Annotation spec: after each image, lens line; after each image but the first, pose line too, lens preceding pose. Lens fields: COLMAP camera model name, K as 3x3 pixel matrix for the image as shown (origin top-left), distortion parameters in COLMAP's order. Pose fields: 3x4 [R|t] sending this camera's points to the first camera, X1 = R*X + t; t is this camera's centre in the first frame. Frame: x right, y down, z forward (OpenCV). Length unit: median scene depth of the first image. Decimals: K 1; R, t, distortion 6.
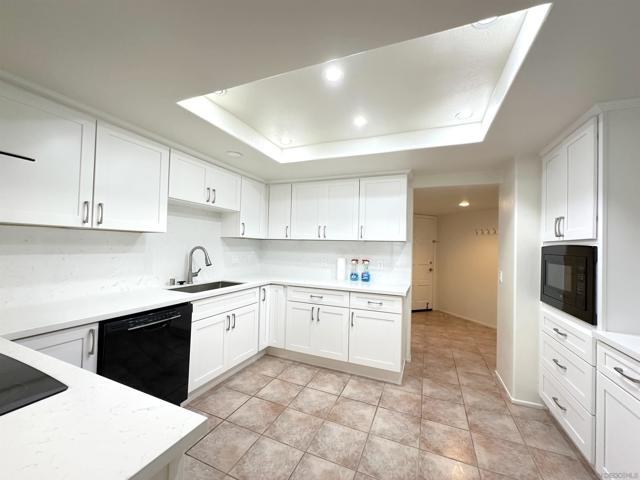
lens RADIAL K [[254.9, 0, 320.5], [0, 254.9, 241.4], [0, 0, 1]] dist [-0.007644, 0.000340]
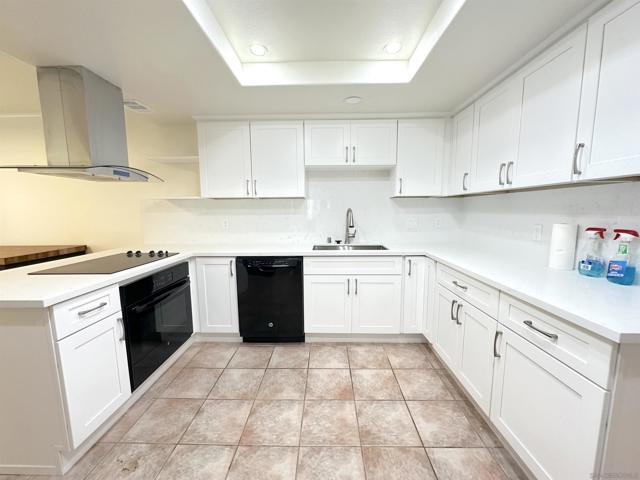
lens RADIAL K [[254.9, 0, 320.5], [0, 254.9, 241.4], [0, 0, 1]] dist [-0.007644, 0.000340]
pose [[0.371579, 0.085852, -0.924423, 0.468645], [0.036151, 0.993622, 0.106810, 0.041274], [0.927697, -0.073107, 0.366105, 0.545203]]
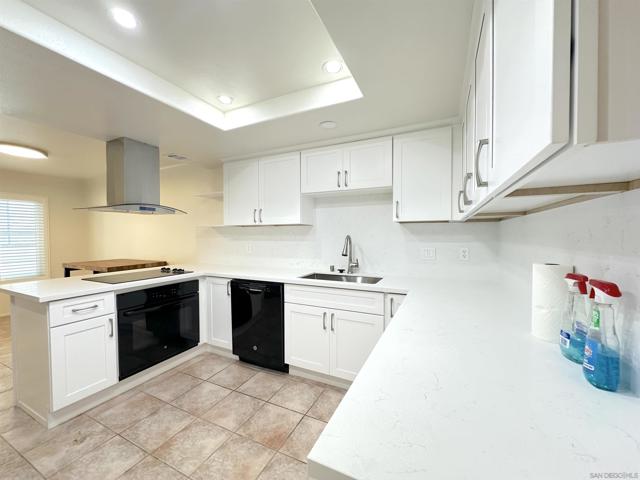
lens RADIAL K [[254.9, 0, 320.5], [0, 254.9, 241.4], [0, 0, 1]] dist [-0.007644, 0.000340]
pose [[-0.042705, -0.001272, -0.999087, 0.508398], [0.021407, 0.999768, -0.002188, 0.045649], [0.998858, -0.021481, -0.042668, 1.004669]]
